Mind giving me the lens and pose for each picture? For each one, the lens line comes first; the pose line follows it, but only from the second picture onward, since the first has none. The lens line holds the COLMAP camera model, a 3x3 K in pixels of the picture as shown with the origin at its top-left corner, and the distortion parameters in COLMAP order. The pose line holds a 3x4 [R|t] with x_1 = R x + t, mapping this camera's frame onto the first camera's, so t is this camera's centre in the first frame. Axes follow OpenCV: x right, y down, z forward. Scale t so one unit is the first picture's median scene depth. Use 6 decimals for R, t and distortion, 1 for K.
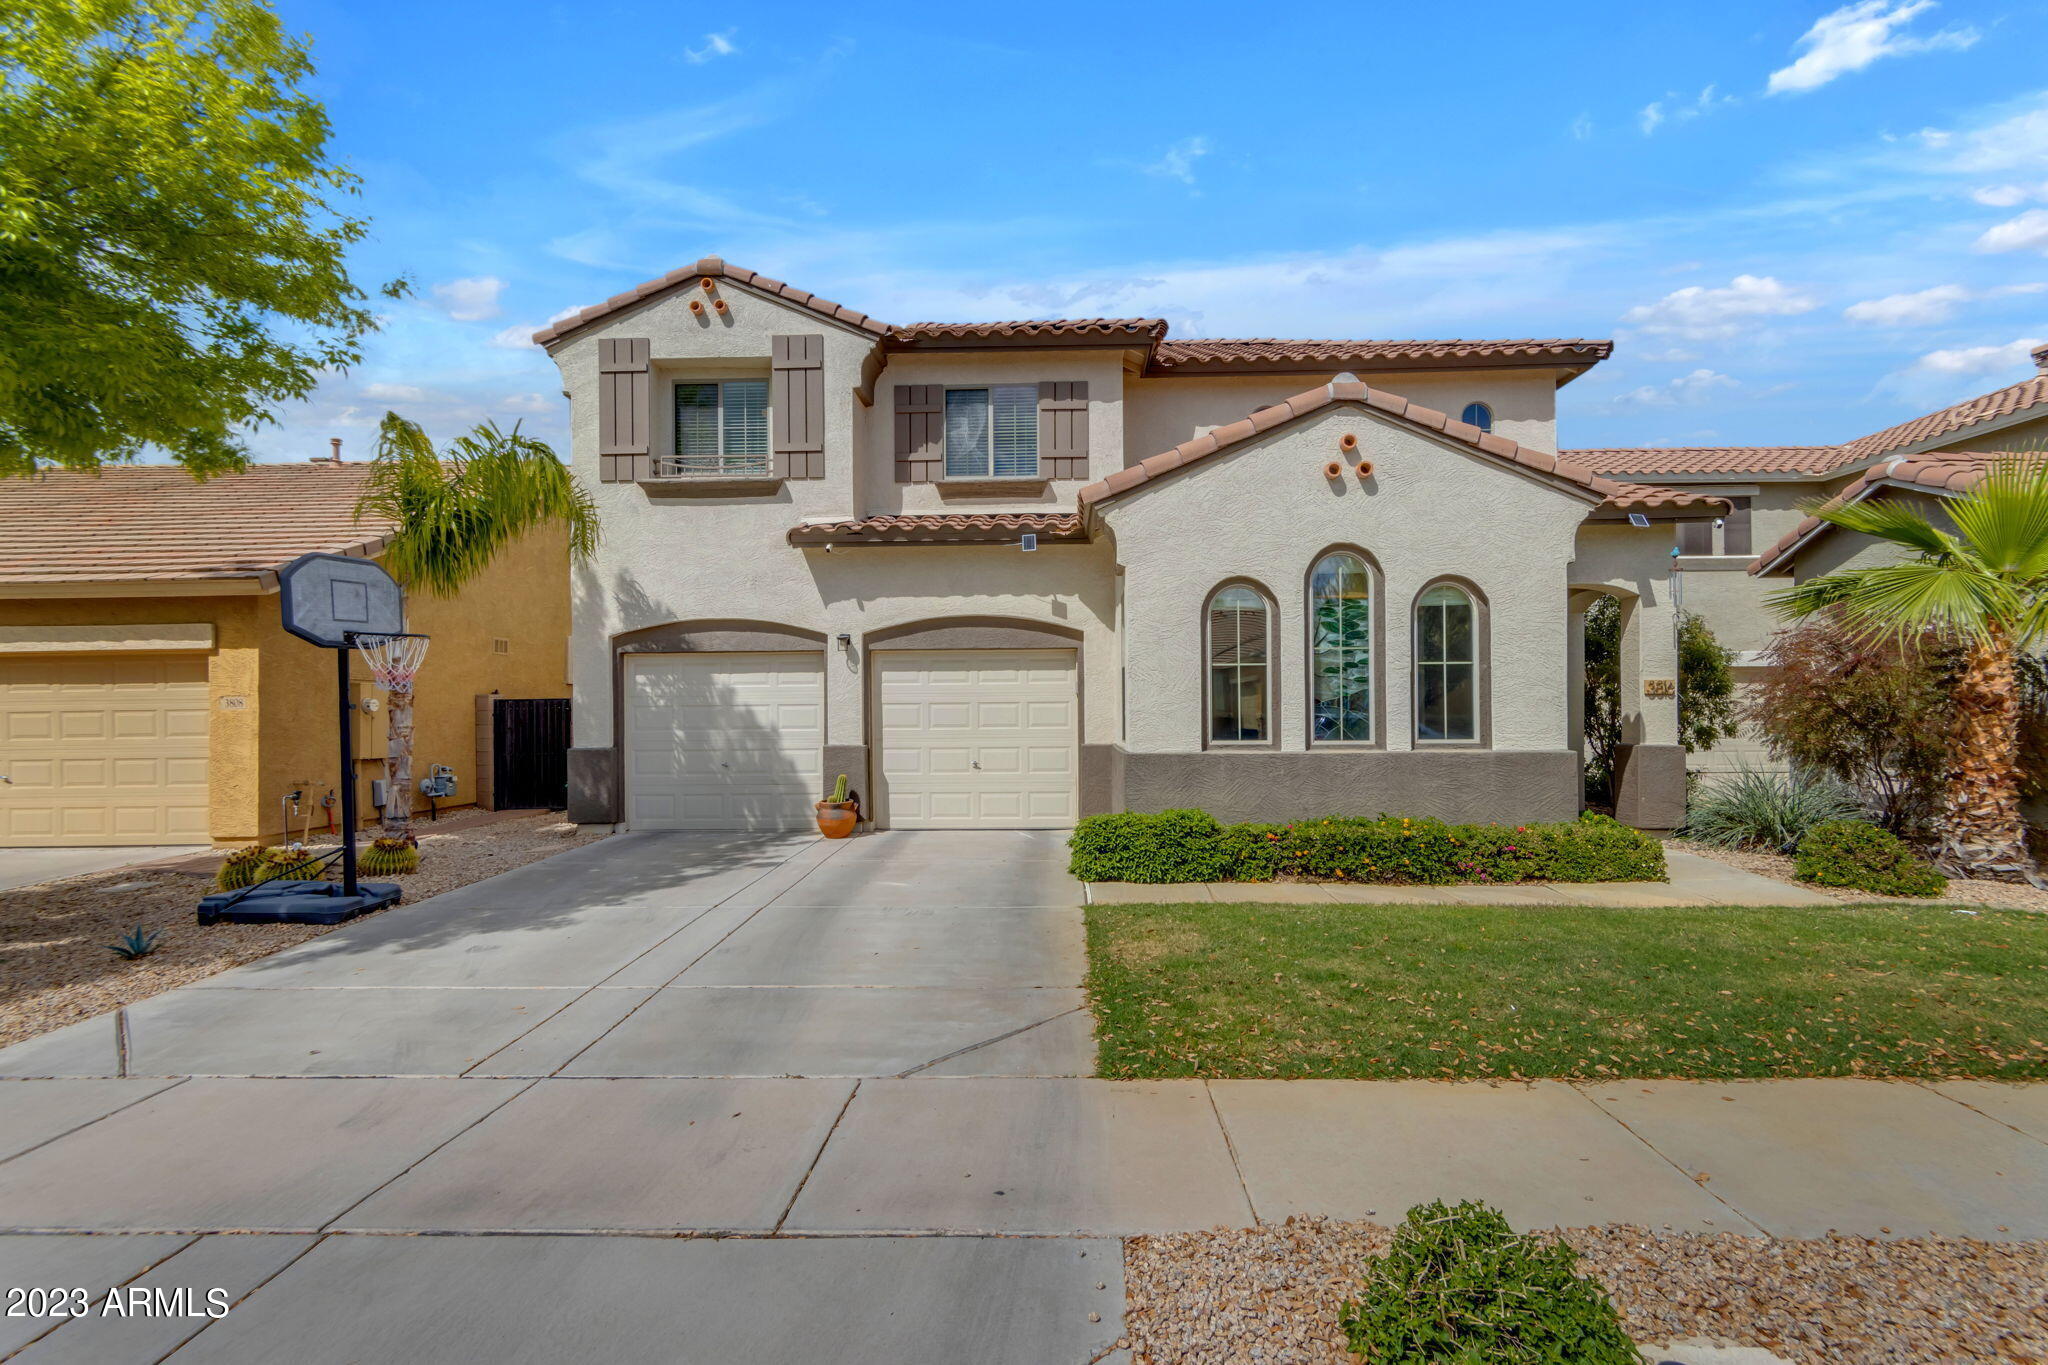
lens RADIAL K [[948.0, 0, 1034.7], [0, 948.0, 700.2], [0, 0, 1]] dist [0.001904, -0.000029]
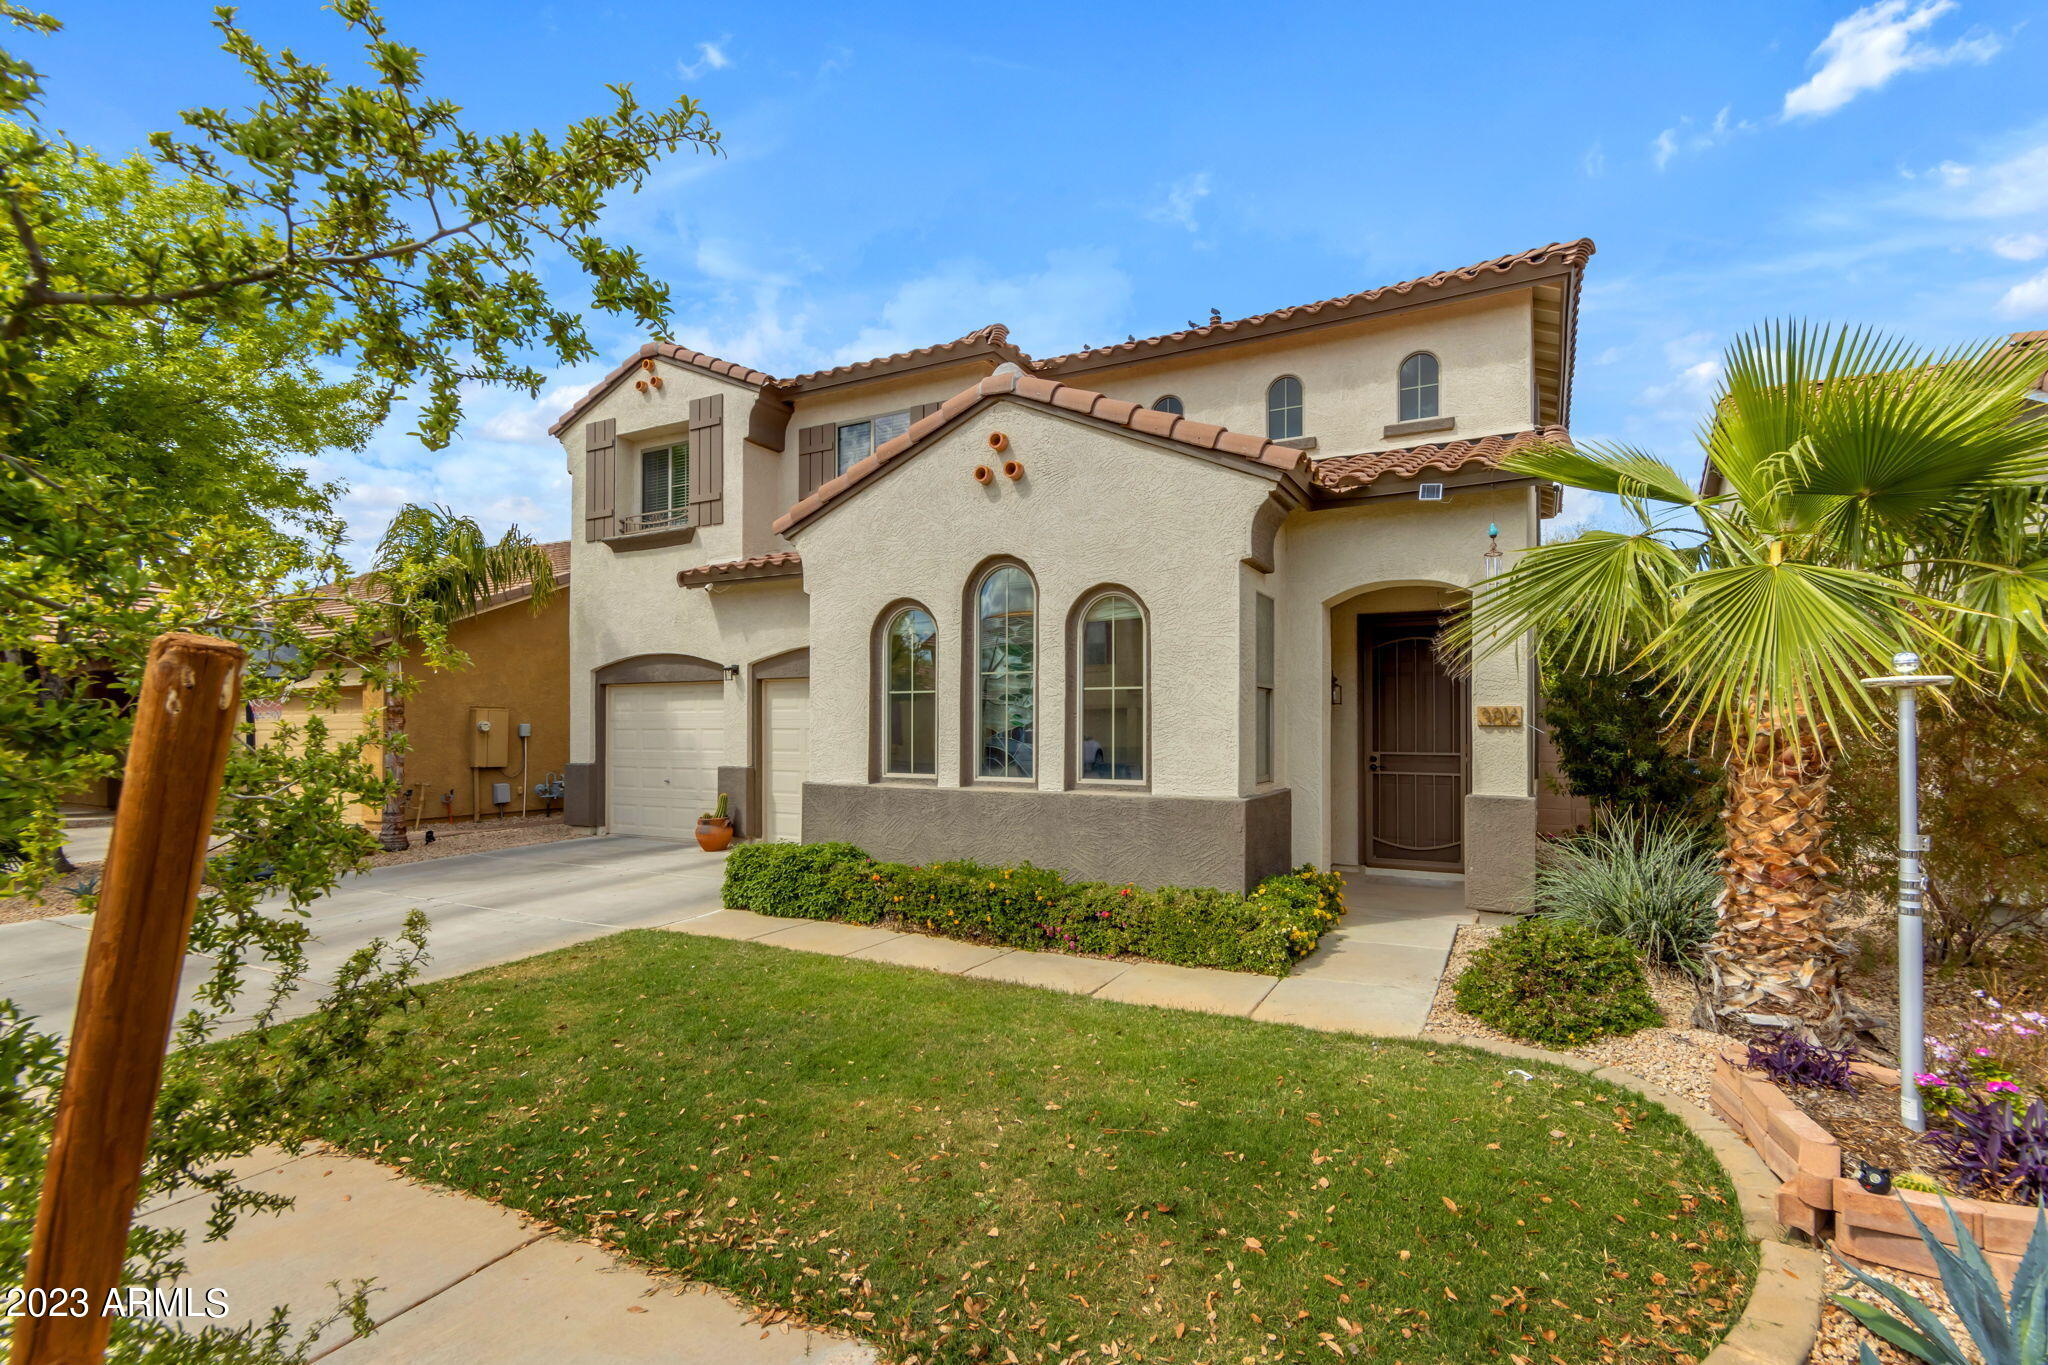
lens RADIAL K [[958.4, 0, 1027.1], [0, 958.4, 709.7], [0, 0, 1]] dist [-0.004285, -0.000342]
pose [[0.895454, 0.000105, -0.445154, 0.660656], [-0.003317, 0.999974, -0.006437, -0.012778], [0.445142, 0.007240, 0.895431, 0.183204]]
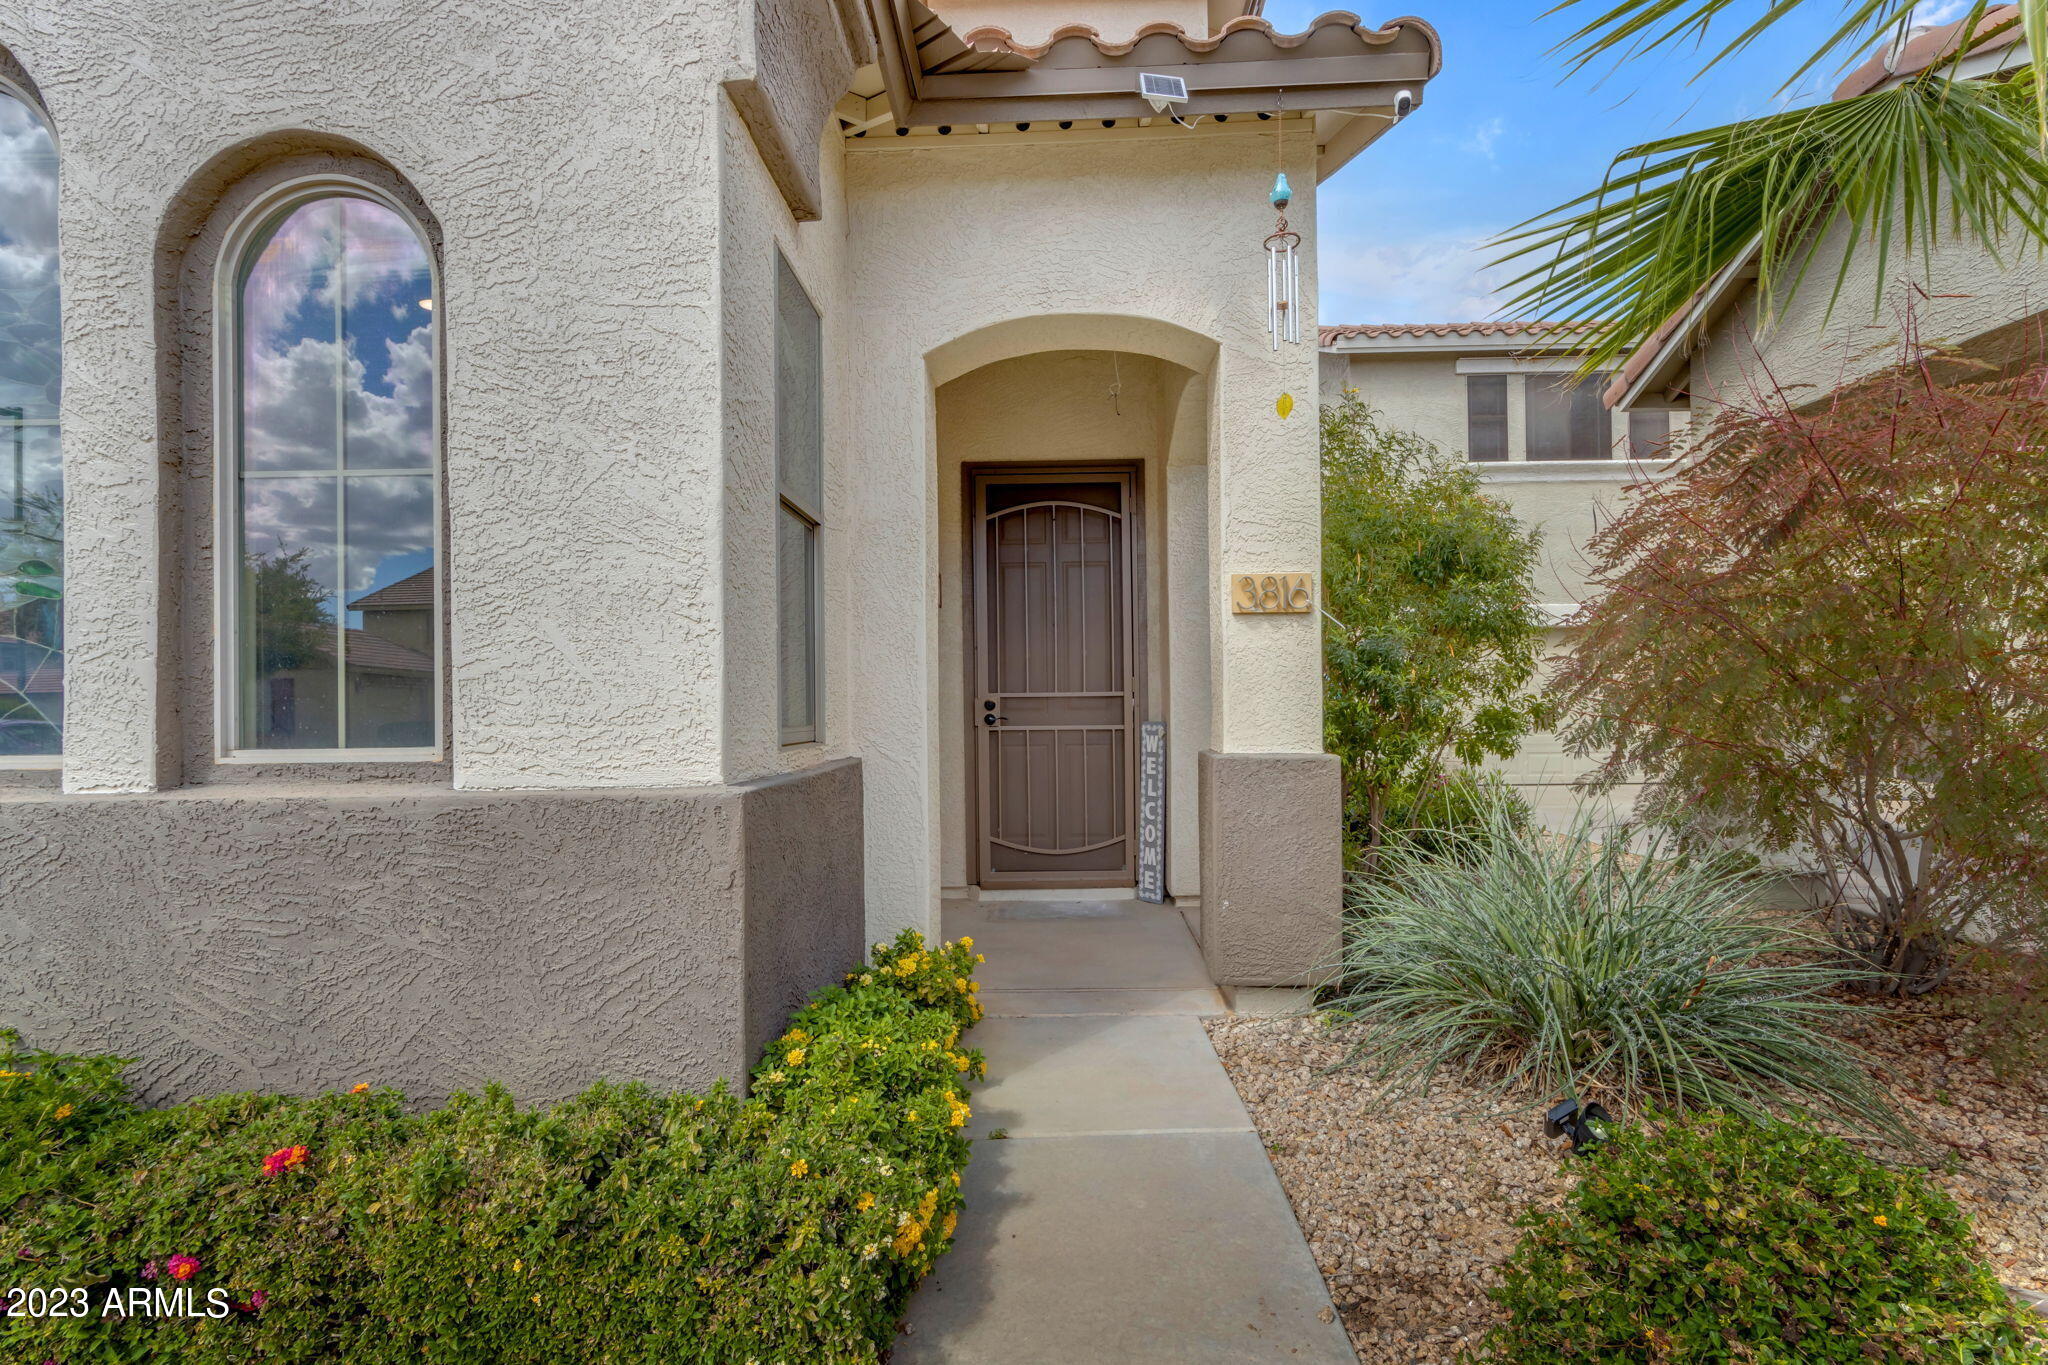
lens RADIAL K [[948.0, 0, 1034.7], [0, 948.0, 700.2], [0, 0, 1]] dist [0.001904, -0.000029]
pose [[0.999865, -0.008036, 0.014305, 0.562340], [0.007996, 0.999964, 0.002820, 0.024928], [-0.014327, -0.002706, 0.999894, 0.638373]]
